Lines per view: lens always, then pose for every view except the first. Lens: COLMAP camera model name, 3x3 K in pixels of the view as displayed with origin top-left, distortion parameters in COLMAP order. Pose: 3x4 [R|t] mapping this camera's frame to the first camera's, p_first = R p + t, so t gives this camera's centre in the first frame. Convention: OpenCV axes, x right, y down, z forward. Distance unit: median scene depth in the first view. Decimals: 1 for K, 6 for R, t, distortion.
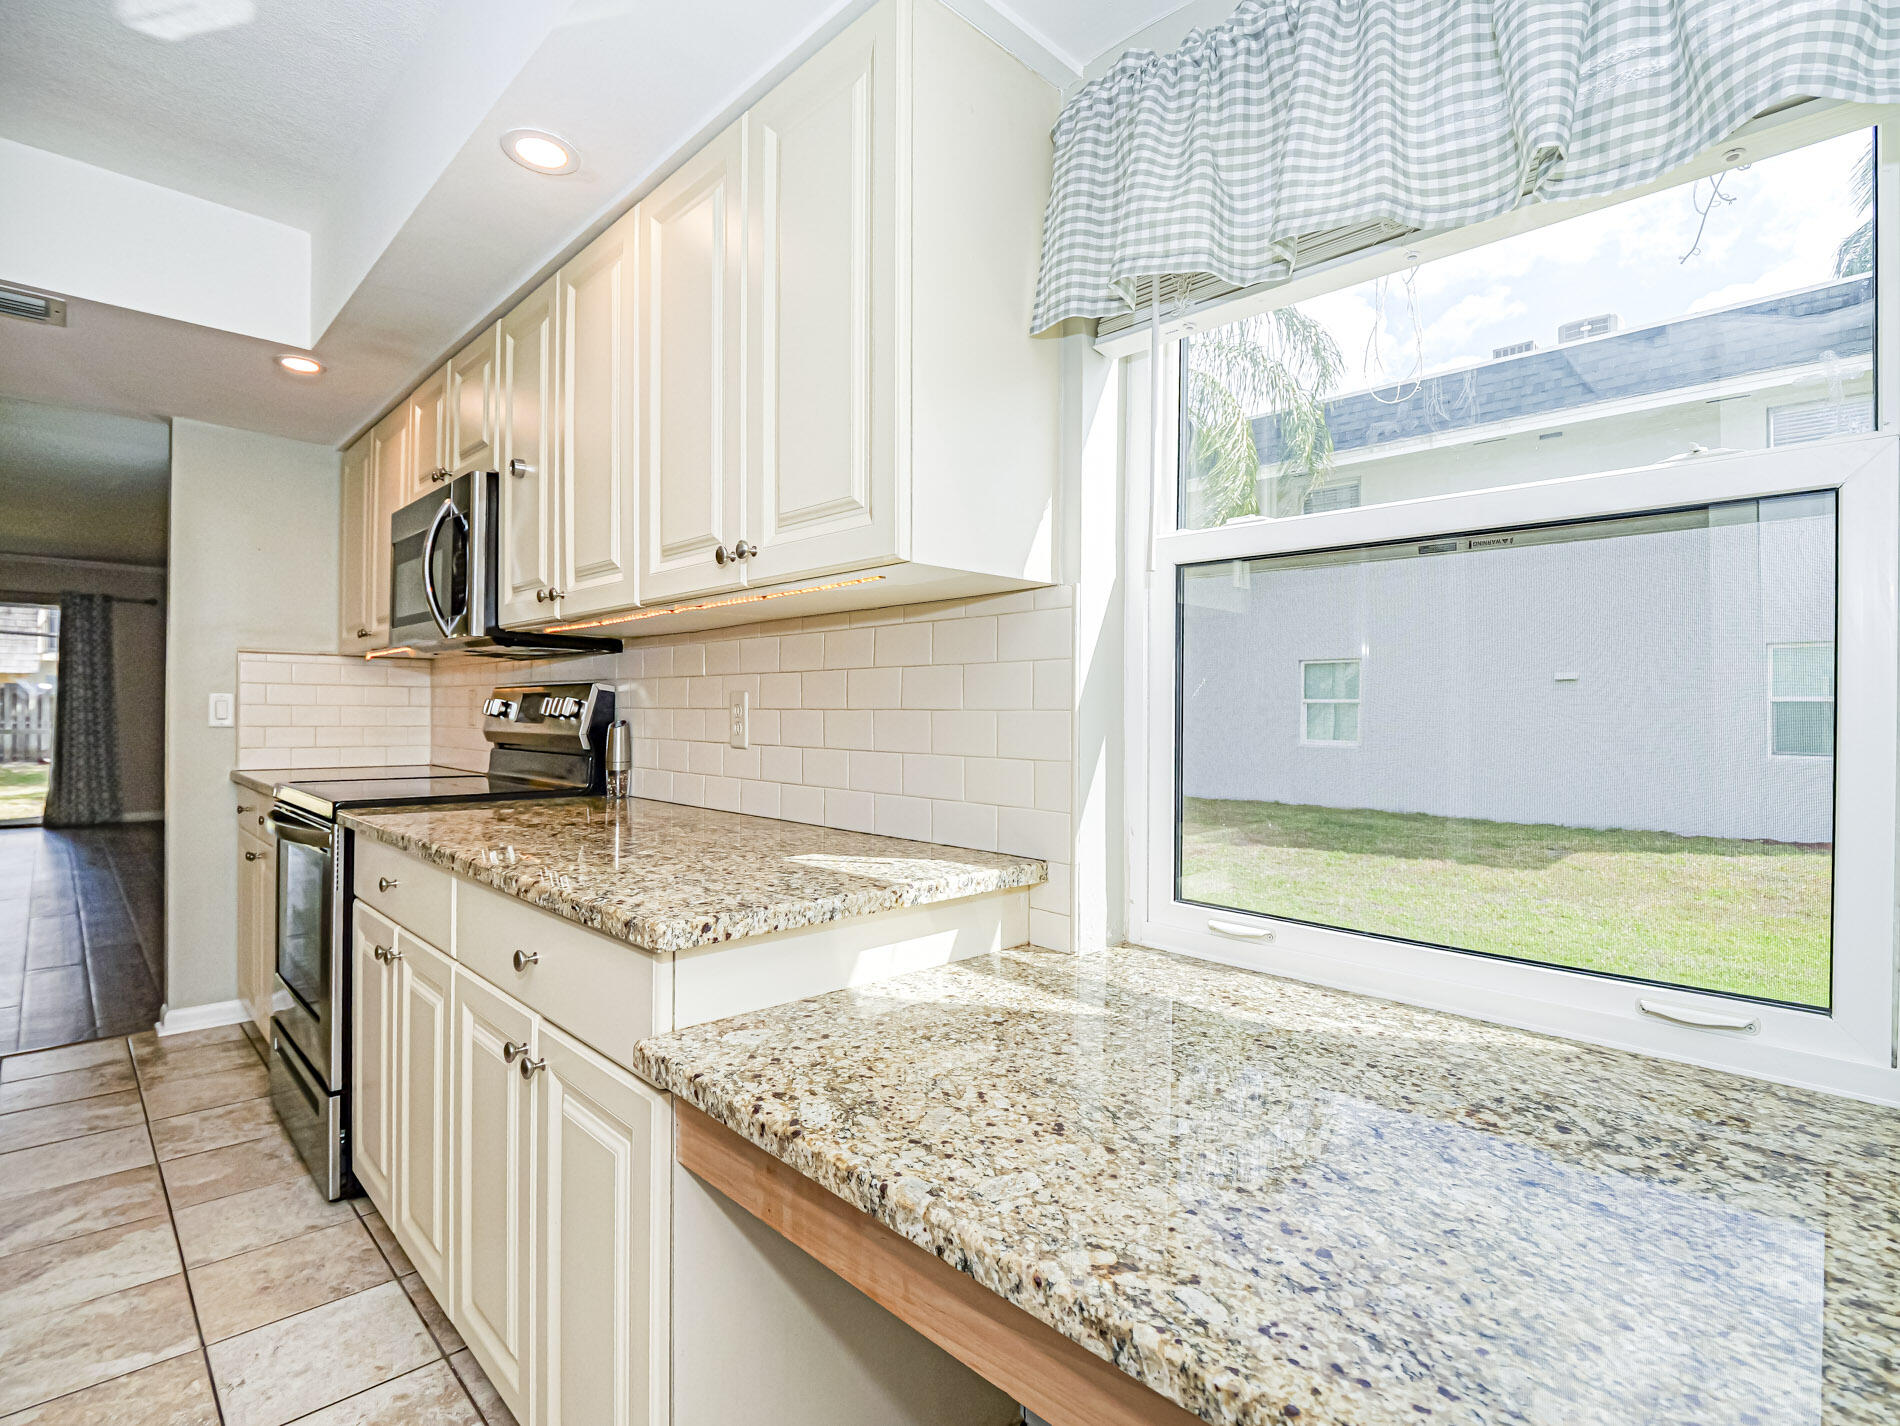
lens RADIAL K [[930.6, 0, 940.7], [0, 930.6, 722.6], [0, 0, 1]] dist [-0.017005, 0.001160]
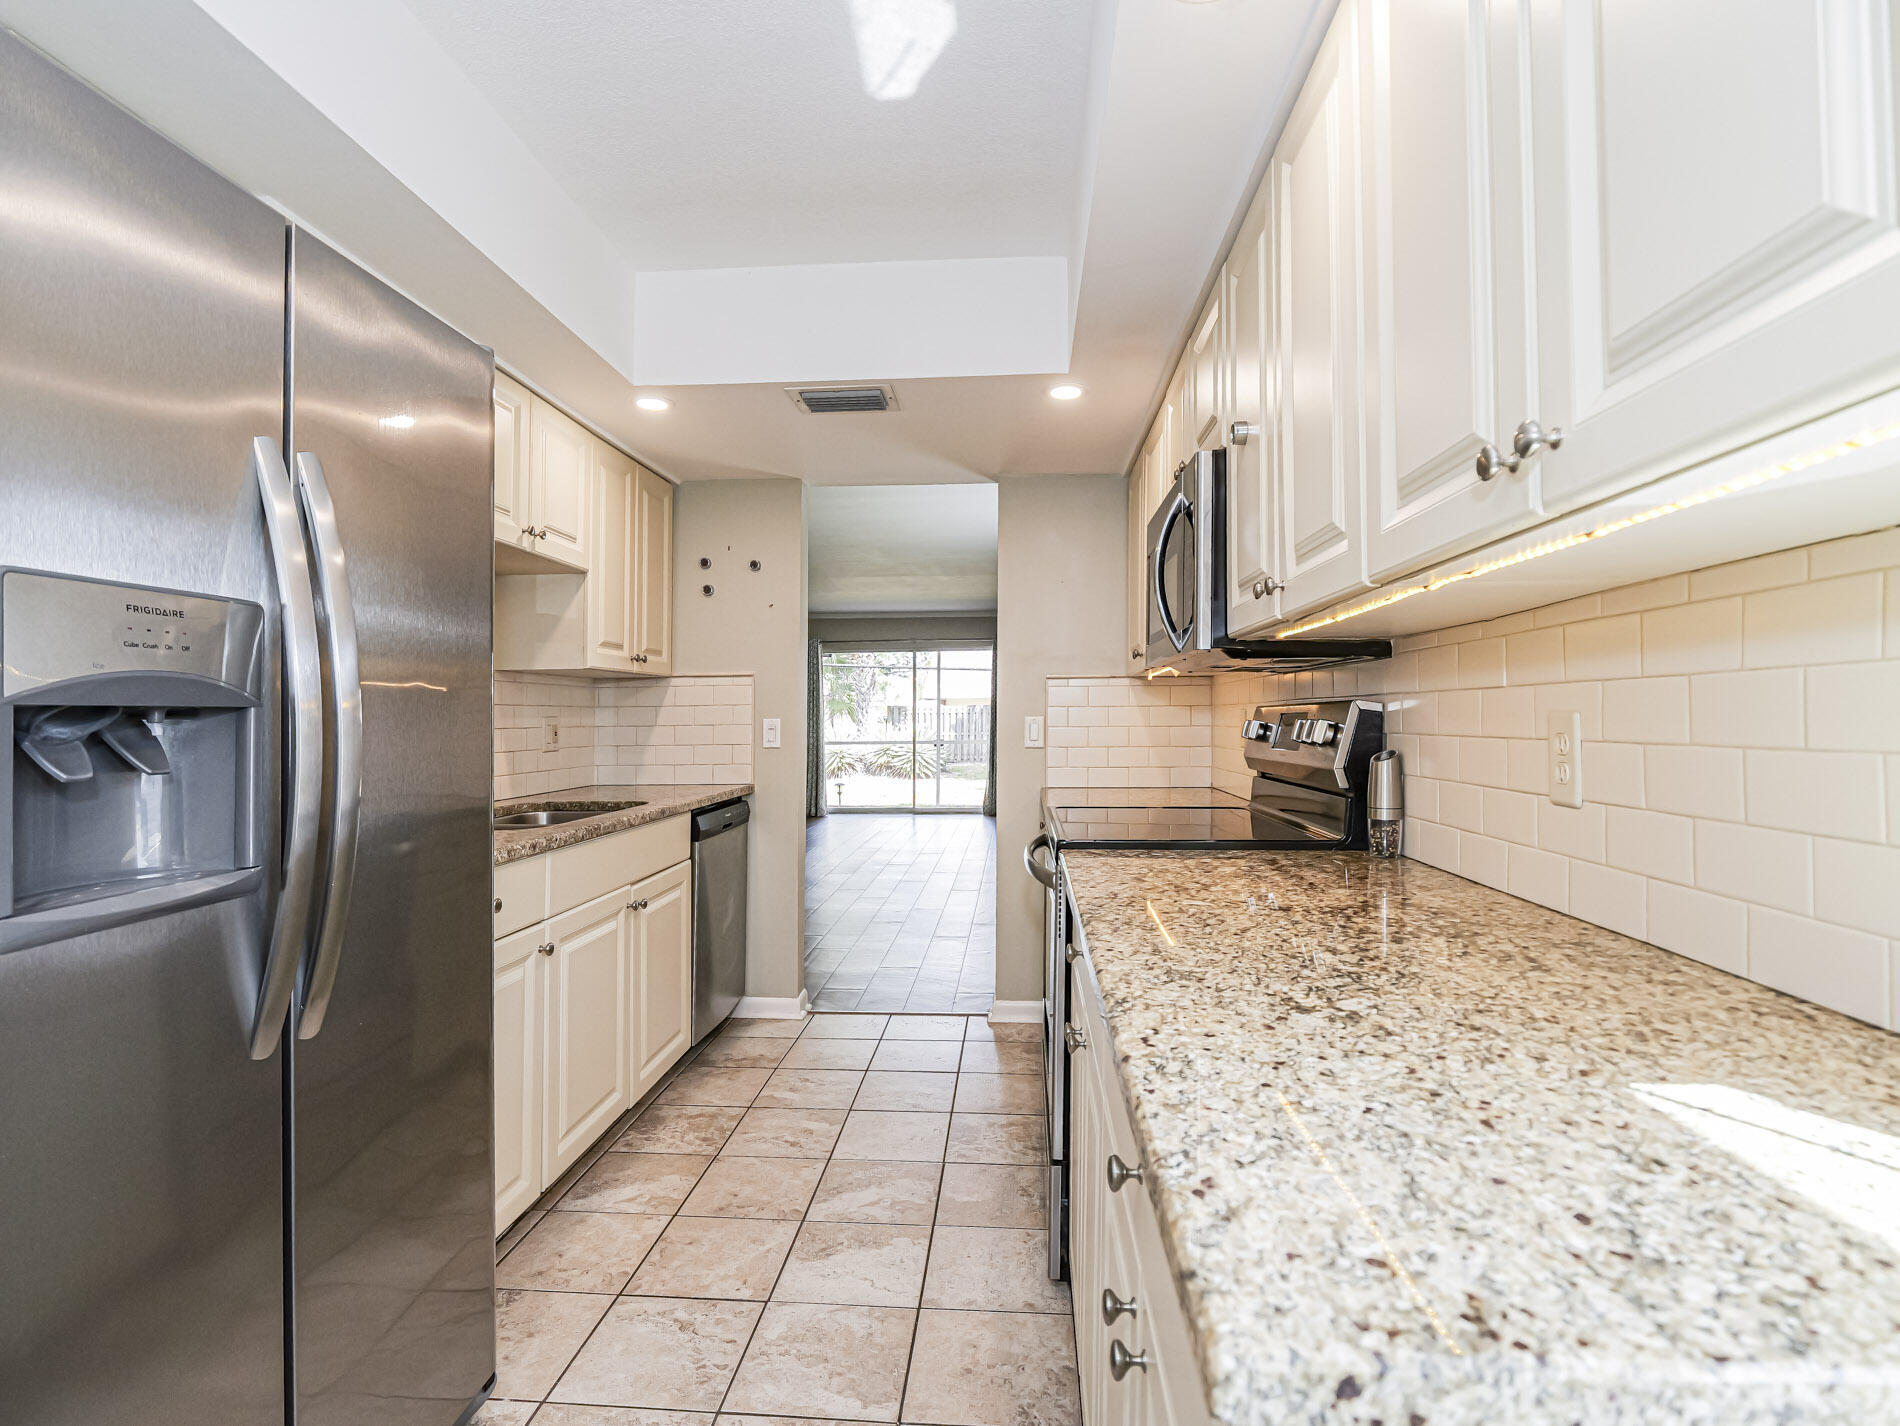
lens RADIAL K [[930.6, 0, 959.1], [0, 930.6, 716.6], [0, 0, 1]] dist [-0.017005, 0.001160]
pose [[0.673457, -0.016001, -0.739053, -0.033210], [0.005196, 0.999843, -0.016912, -0.019018], [0.739208, 0.007549, 0.673435, 0.264726]]
